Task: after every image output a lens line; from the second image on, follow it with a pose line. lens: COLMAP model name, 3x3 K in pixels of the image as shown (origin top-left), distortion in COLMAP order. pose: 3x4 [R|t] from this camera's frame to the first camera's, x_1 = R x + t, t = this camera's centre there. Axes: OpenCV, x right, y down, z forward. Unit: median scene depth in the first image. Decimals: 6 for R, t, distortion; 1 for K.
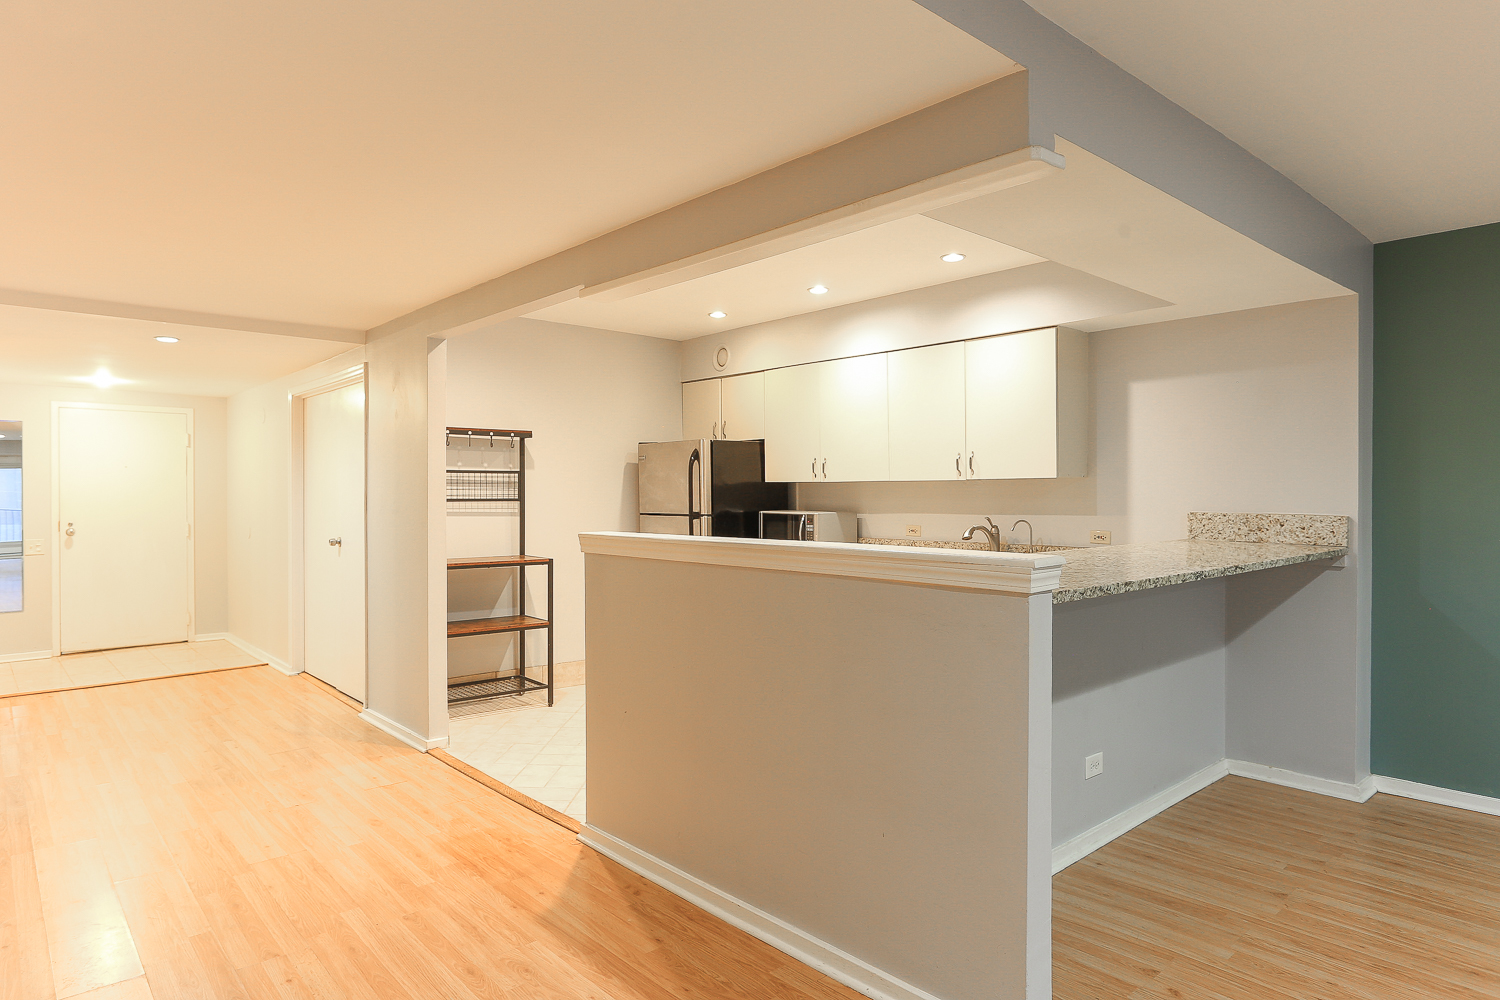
lens RADIAL K [[921.0, 0, 750.0], [0, 921.0, 500.0], [0, 0, 1]] dist [0.001367, 0.000277]
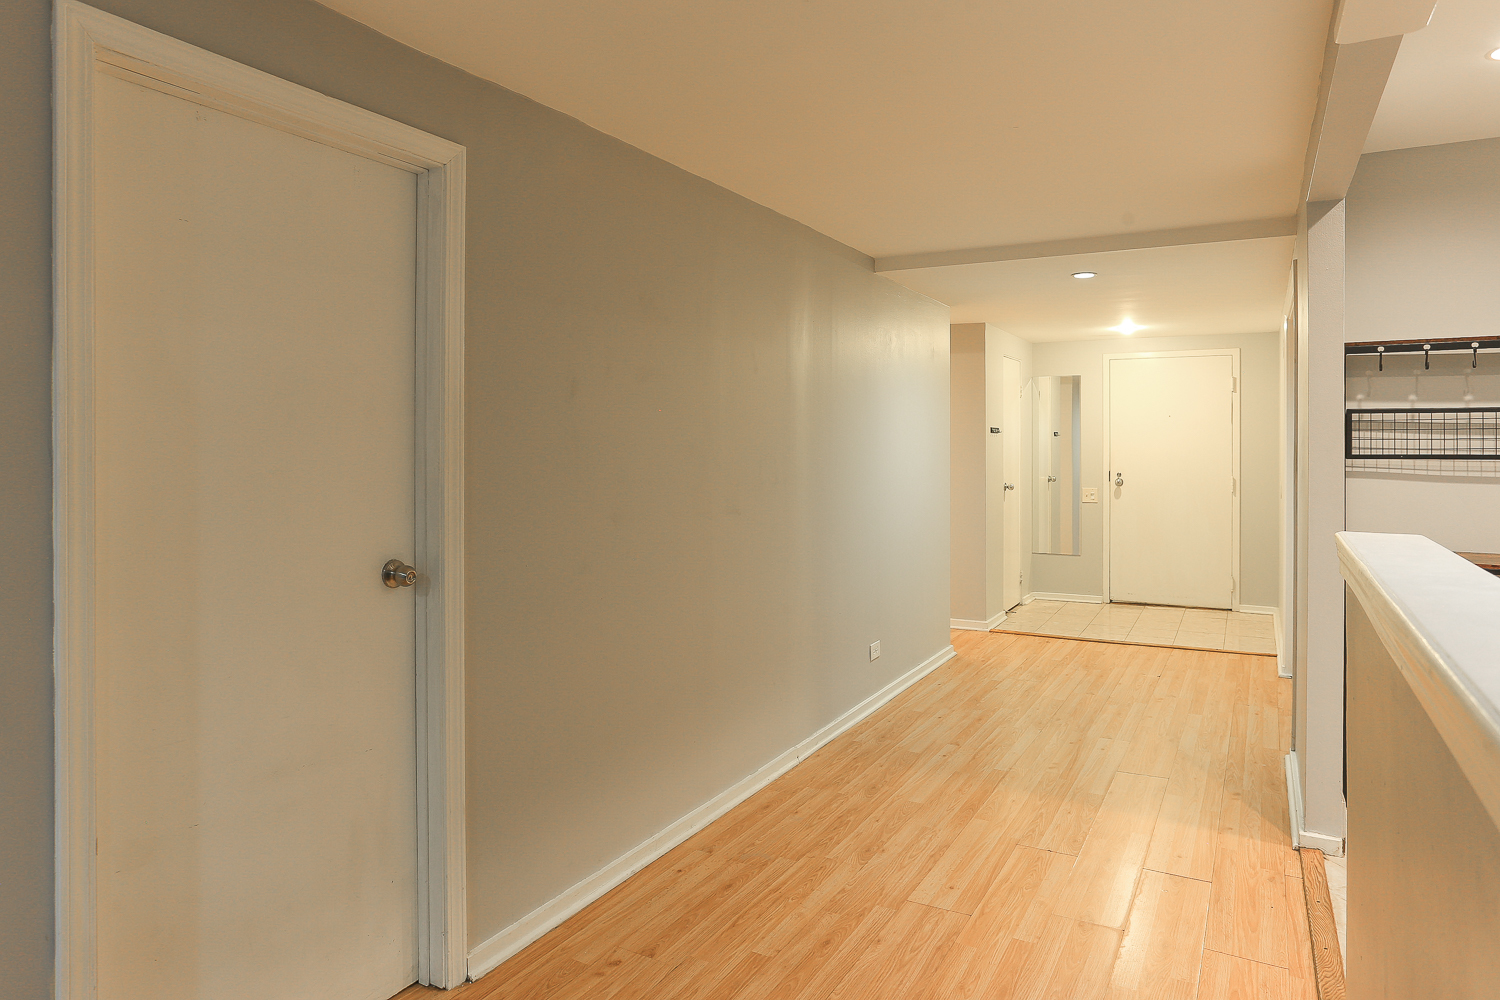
lens RADIAL K [[924.8, 0, 757.1], [0, 924.8, 450.5], [0, 0, 1]] dist [-0.002058, -0.000624]
pose [[0.314868, 0.008729, -0.949095, 0.123810], [-0.004703, 0.999960, 0.007636, -0.007457], [0.949124, 0.002059, 0.314897, 0.388134]]
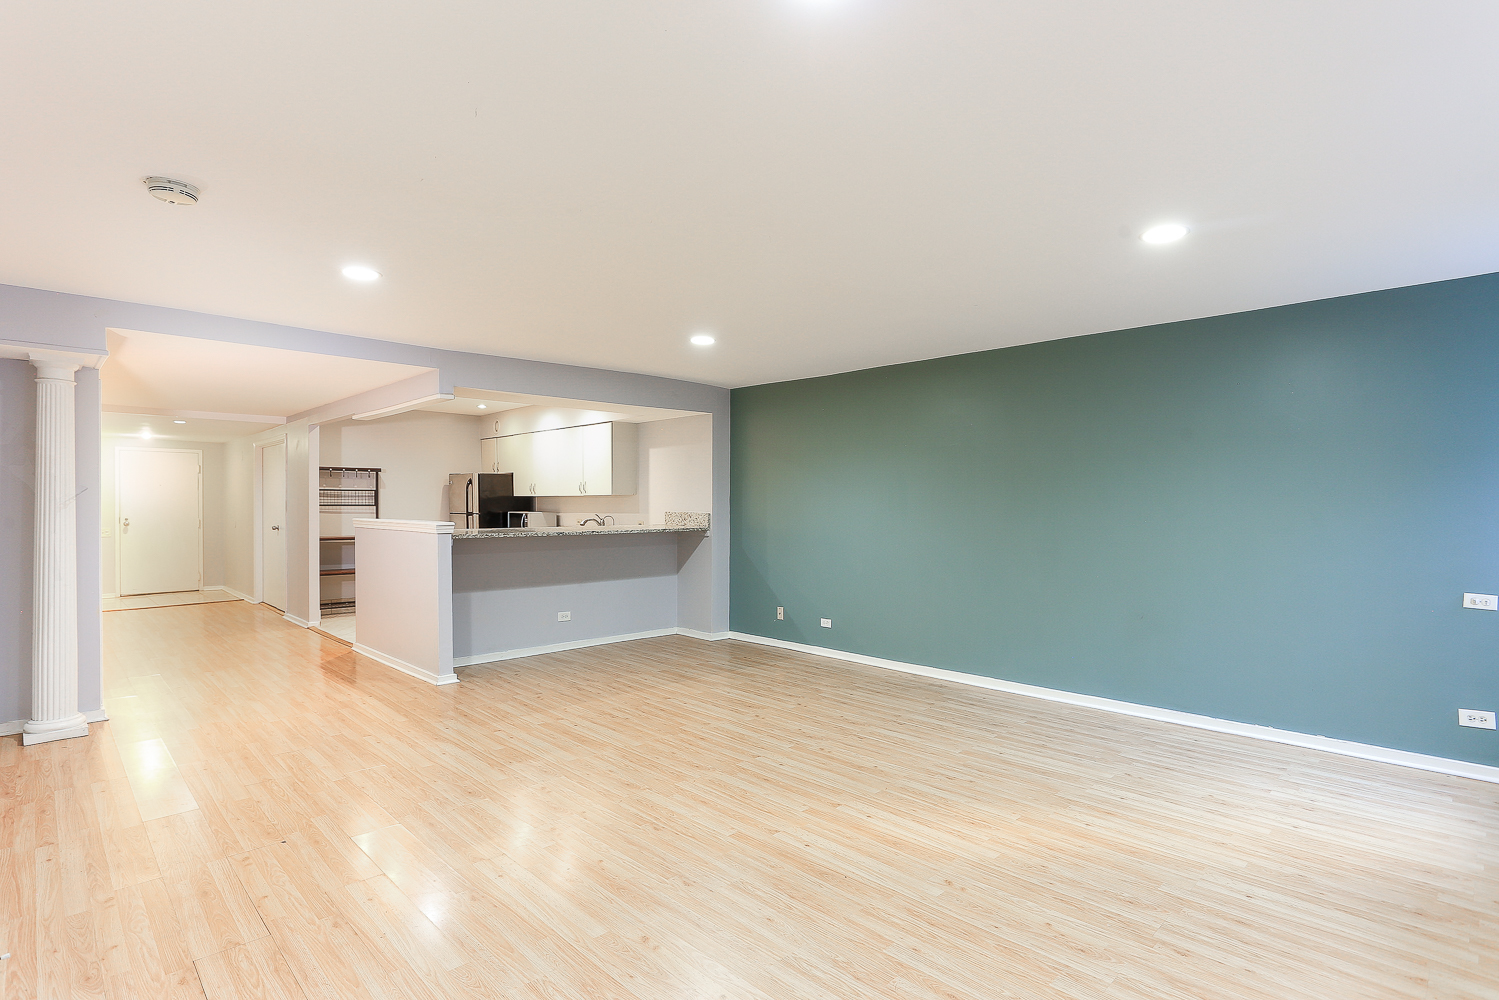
lens RADIAL K [[783.9, 0, 748.2], [0, 783.9, 512.2], [0, 0, 1]] dist [-0.001624, 0.000525]
pose [[0.999318, 0.001054, 0.036912, 0.444922], [-0.001380, 0.999960, 0.008808, -0.001368], [-0.036901, -0.008853, 0.999280, -0.608871]]
